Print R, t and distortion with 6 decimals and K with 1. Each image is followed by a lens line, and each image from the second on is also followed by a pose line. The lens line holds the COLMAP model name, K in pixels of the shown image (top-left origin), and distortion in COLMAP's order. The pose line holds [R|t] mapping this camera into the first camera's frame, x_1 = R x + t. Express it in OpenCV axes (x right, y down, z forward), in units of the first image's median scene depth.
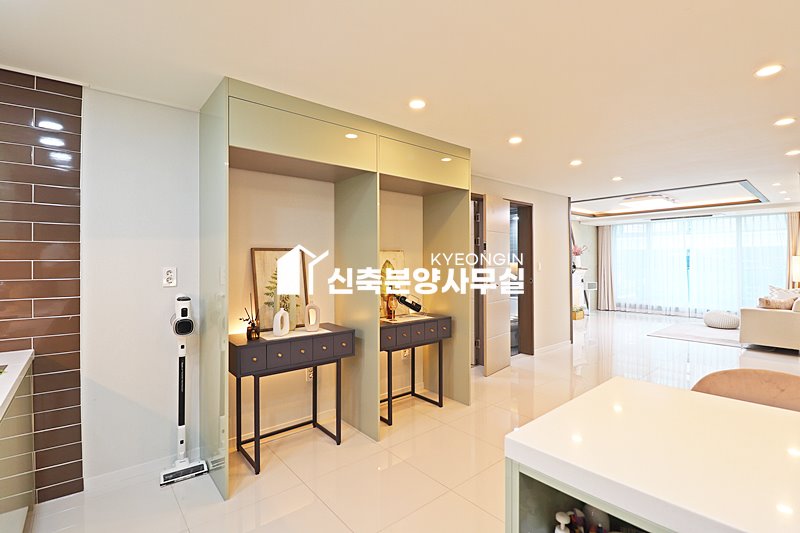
lens RADIAL K [[372.1, 0, 398.4], [0, 372.1, 265.8], [0, 0, 1]] dist [-0.016890, -0.000303]
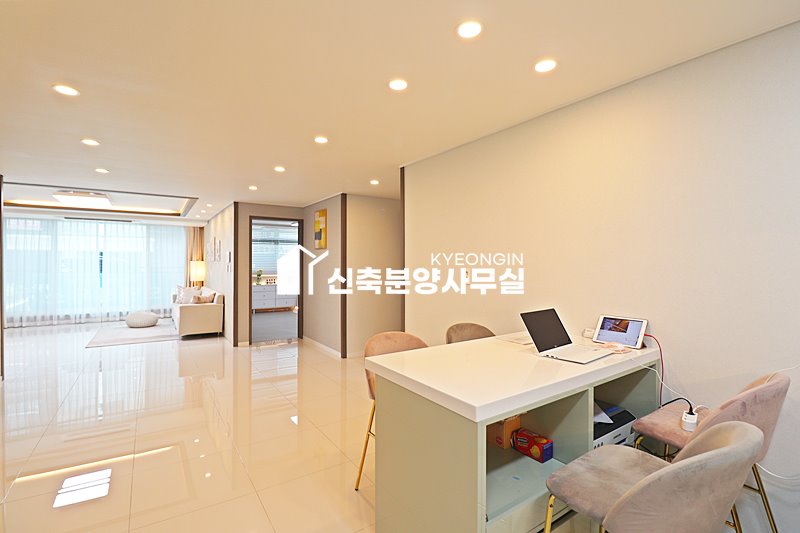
lens RADIAL K [[372.1, 0, 401.0], [0, 372.1, 260.3], [0, 0, 1]] dist [-0.016890, -0.000303]
pose [[0.097364, 0.015480, 0.995128, -0.101609], [0.006279, 0.999850, -0.016167, -0.003090], [-0.995229, 0.007823, 0.097252, 0.111402]]
